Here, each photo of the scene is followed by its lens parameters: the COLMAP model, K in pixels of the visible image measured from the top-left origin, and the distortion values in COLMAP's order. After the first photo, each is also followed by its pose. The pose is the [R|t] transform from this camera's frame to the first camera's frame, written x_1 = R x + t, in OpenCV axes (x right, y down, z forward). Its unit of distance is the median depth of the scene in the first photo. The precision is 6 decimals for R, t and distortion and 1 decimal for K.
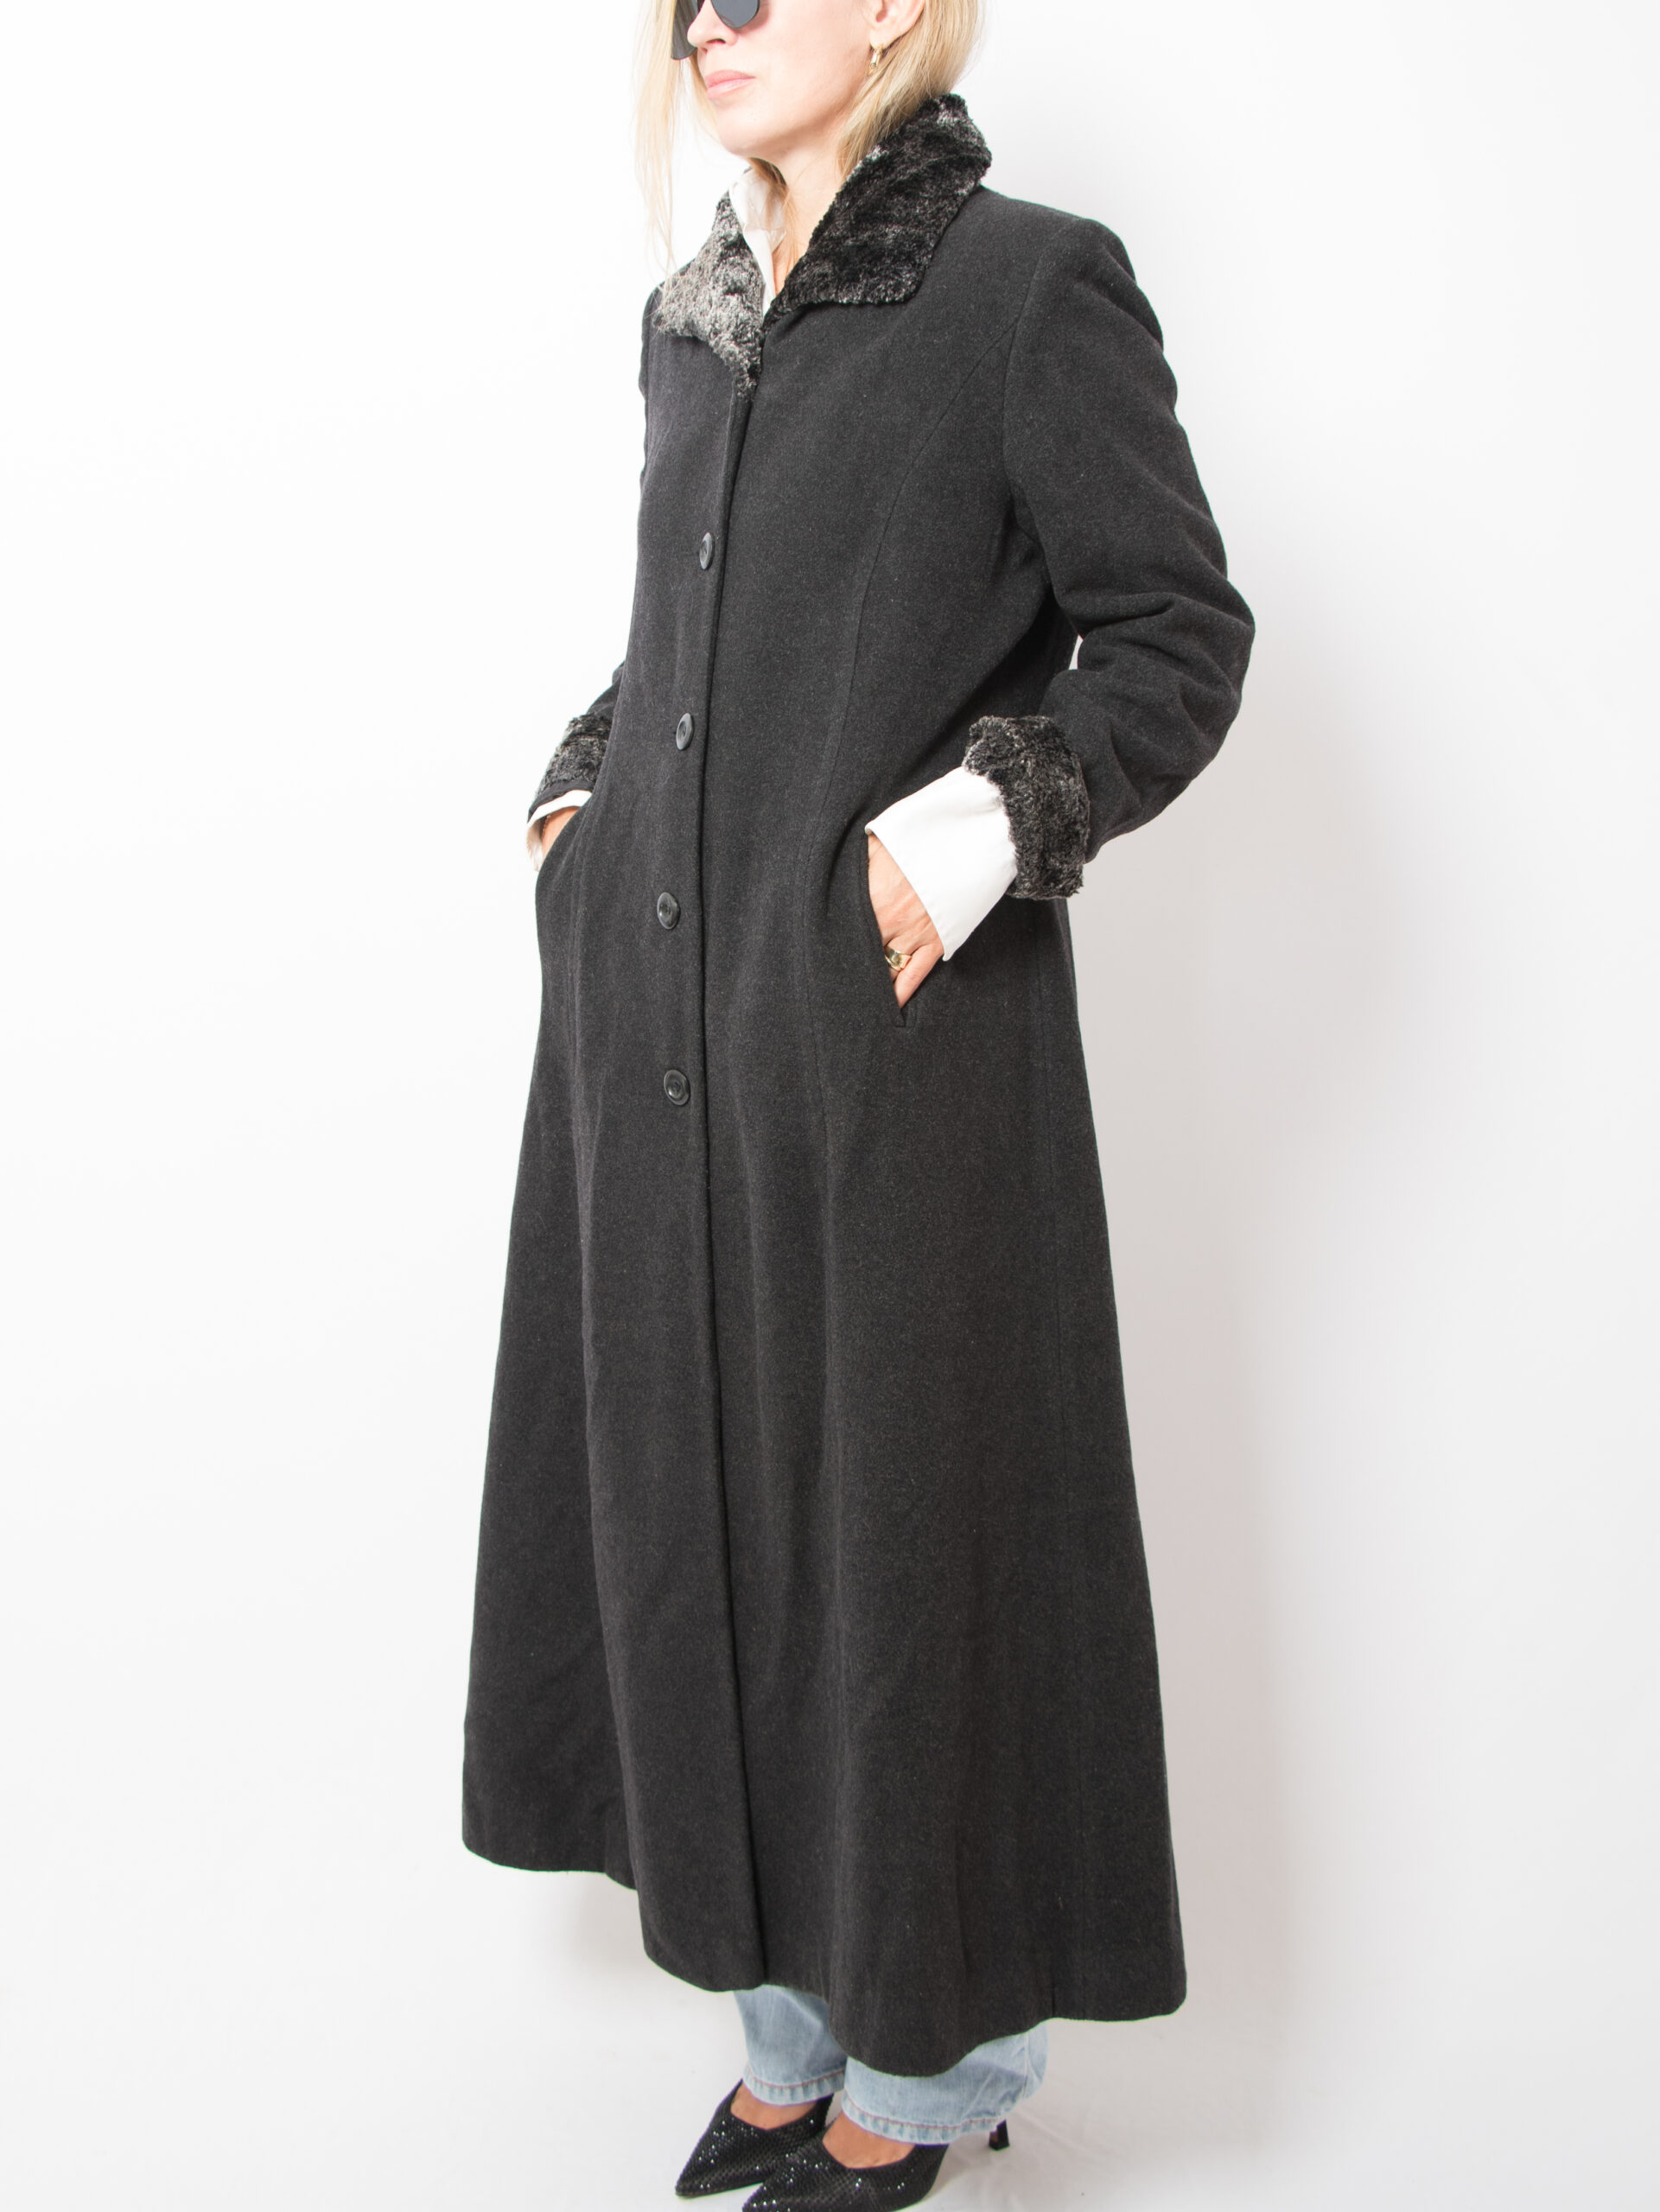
lens RADIAL K [[2392.4, 0, 830.0], [0, 2392.4, 1067.2], [0, 0, 1]] dist [0.001227, 0.002186]
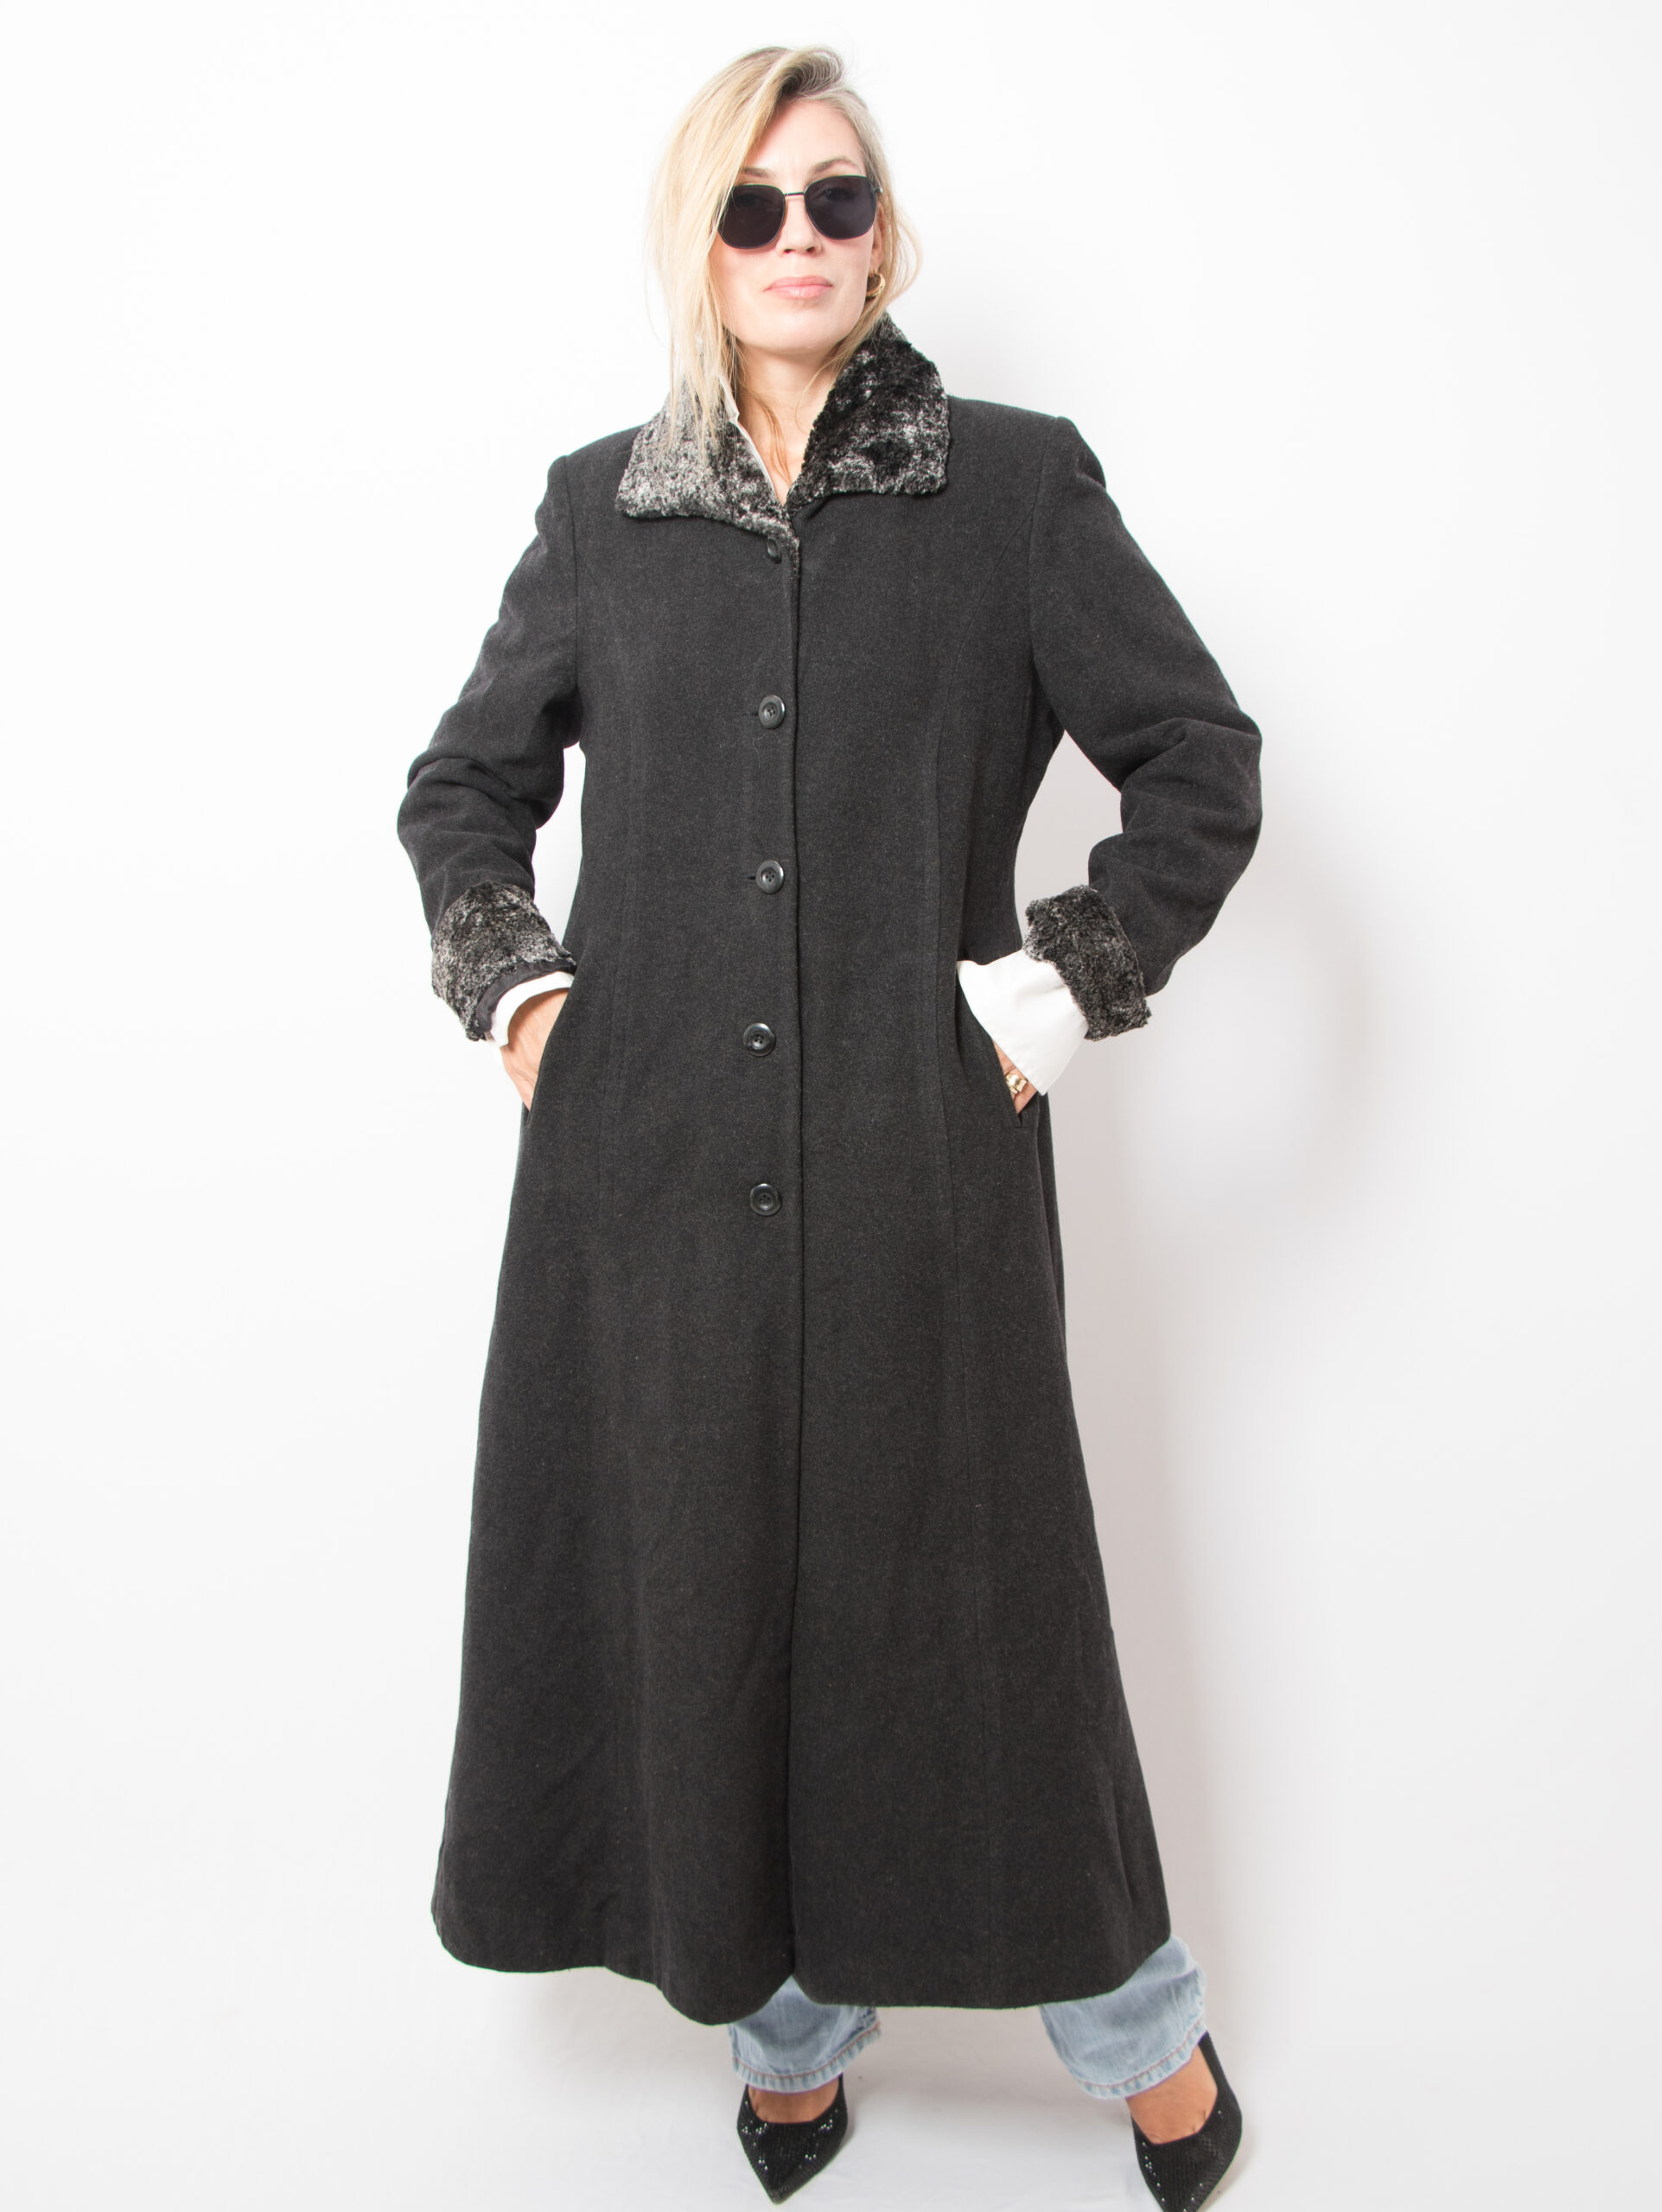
lens RADIAL K [[2390.5, 0, 831.0], [0, 2390.5, 1106.0], [0, 0, 1]] dist [0.000705, -0.000861]
pose [[0.929472, -0.065959, 0.362948, -0.443222], [0.077155, 0.996884, -0.016423, -0.015060], [-0.360733, 0.043268, 0.931665, -0.026515]]
